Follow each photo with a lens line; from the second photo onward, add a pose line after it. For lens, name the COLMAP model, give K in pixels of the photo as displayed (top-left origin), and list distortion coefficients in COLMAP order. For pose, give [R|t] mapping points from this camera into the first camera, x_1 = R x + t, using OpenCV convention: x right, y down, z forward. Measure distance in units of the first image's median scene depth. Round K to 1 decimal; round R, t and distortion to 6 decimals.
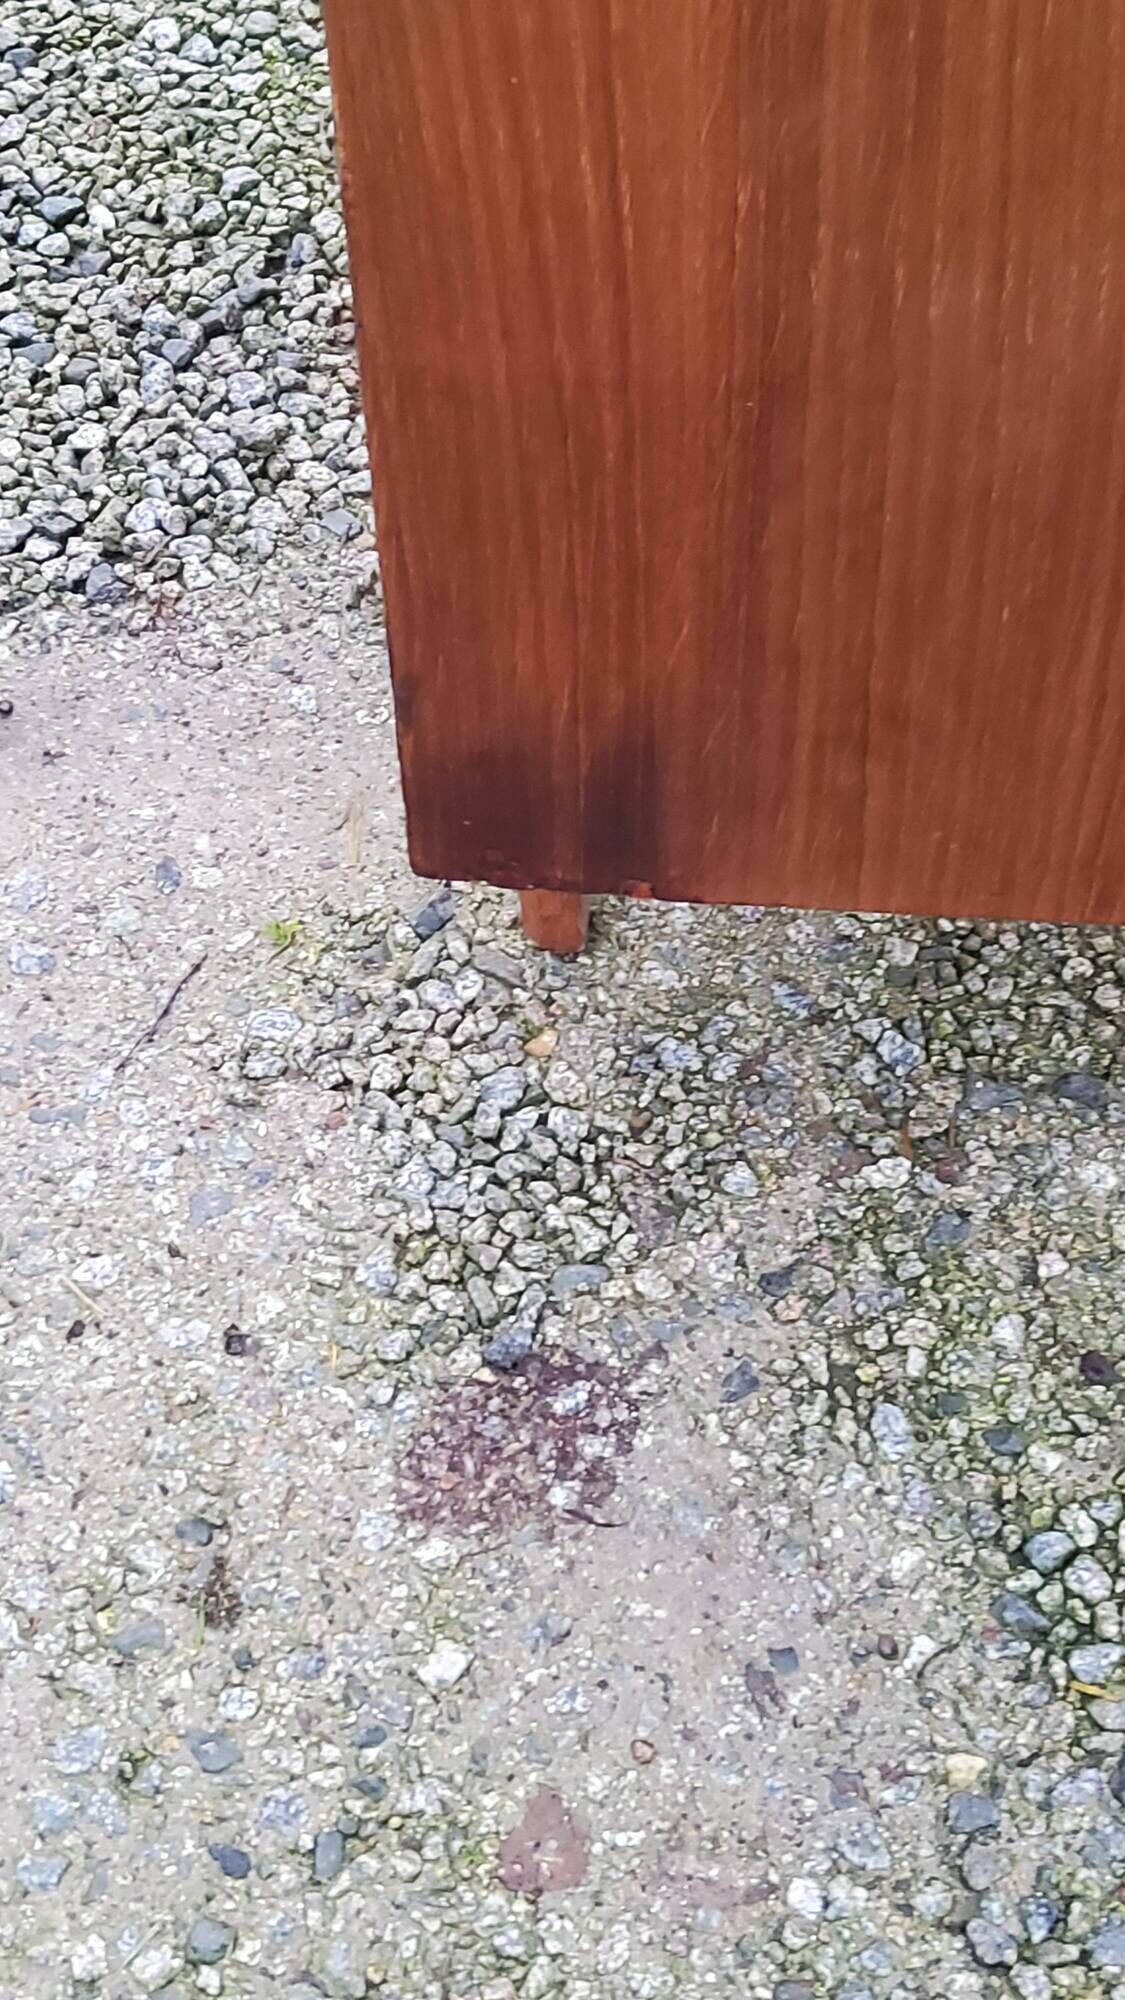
lens RADIAL K [[2993.1, 0, 589.2], [0, 2993.1, 976.2], [0, 0, 1]] dist [0.104042, 0.000000]
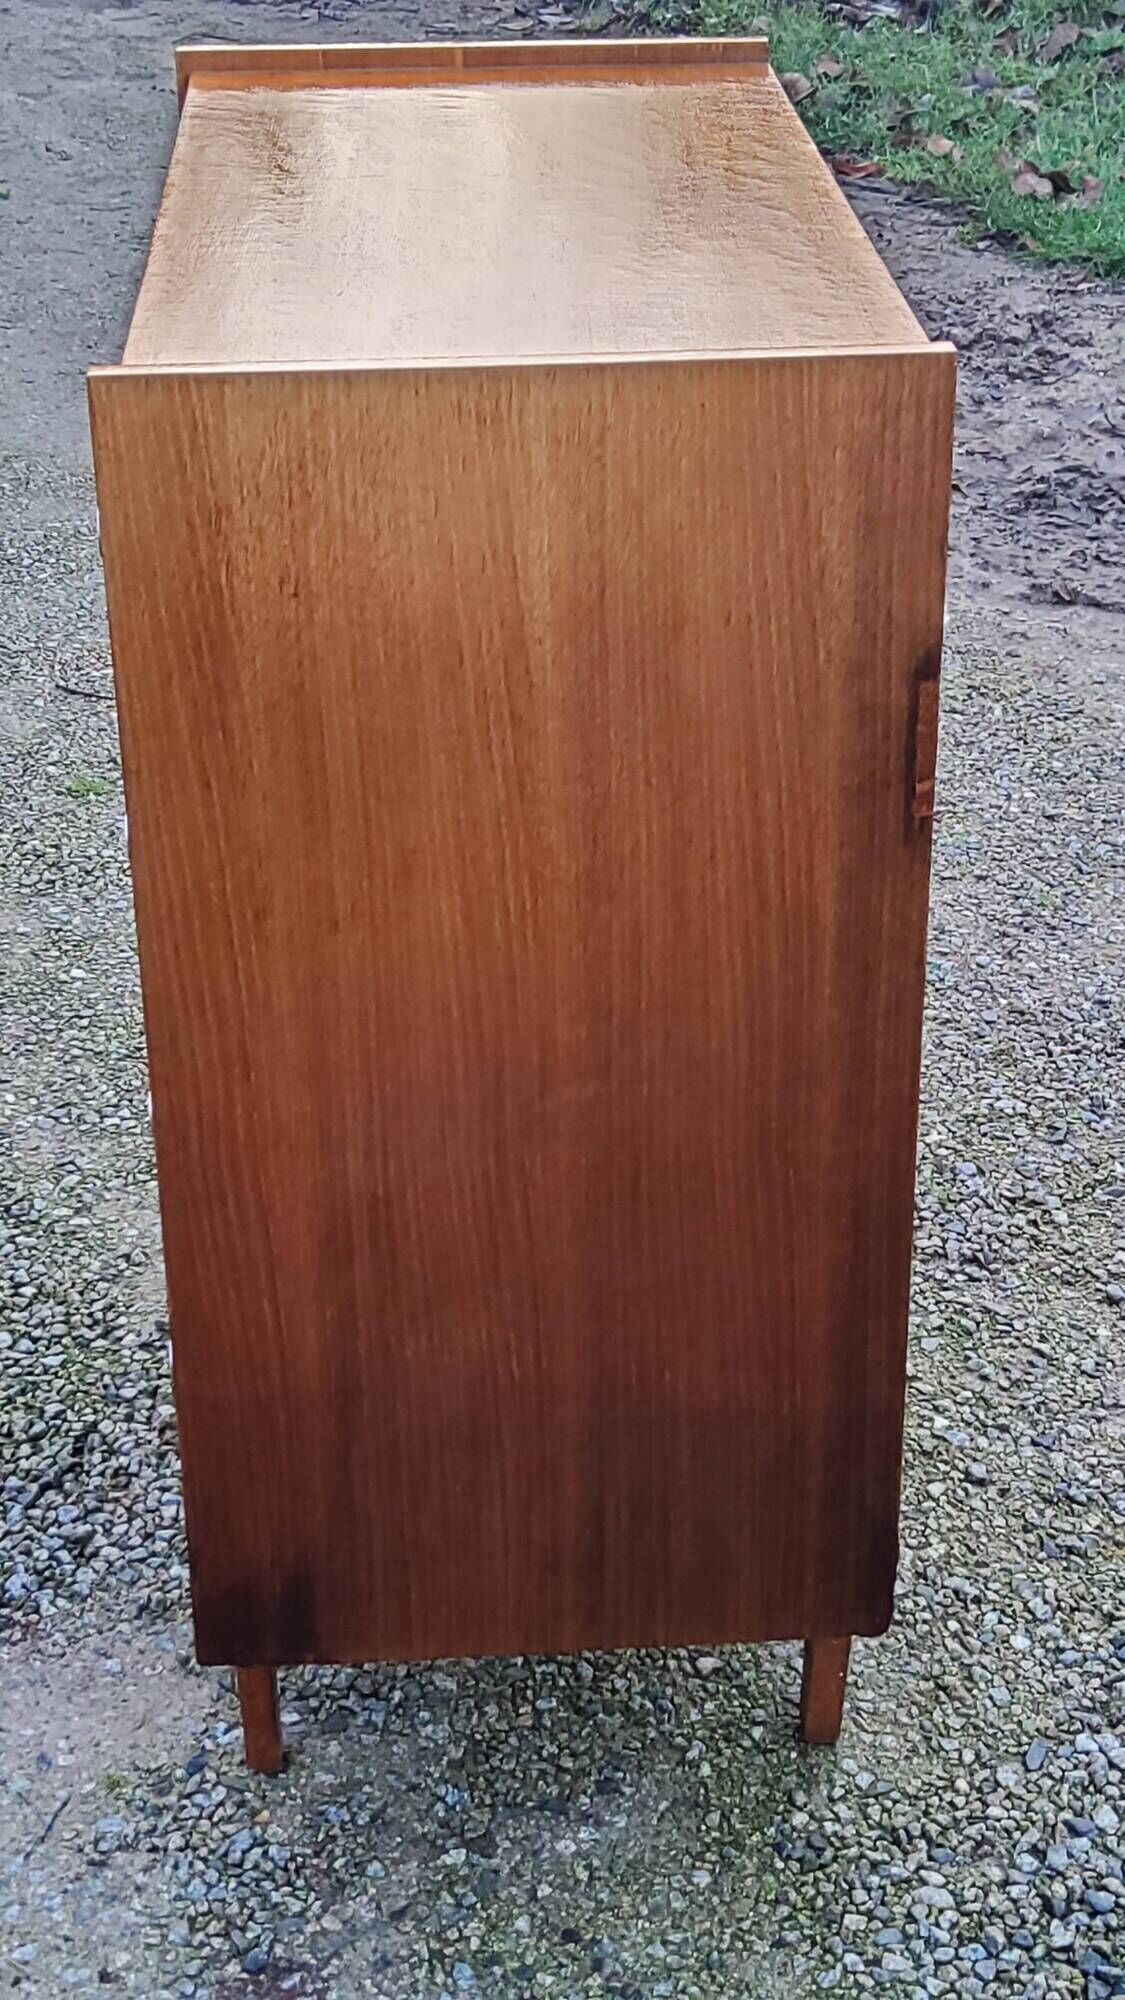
lens RADIAL K [[2993.1, 0, 588.4], [0, 2993.1, 988.7], [0, 0, 1]] dist [0.104042, 0.000000]
pose [[0.989196, -0.062049, 0.132822, -0.033859], [0.113731, 0.896498, -0.428202, 0.400766], [-0.092505, 0.438682, 0.893869, -0.932078]]
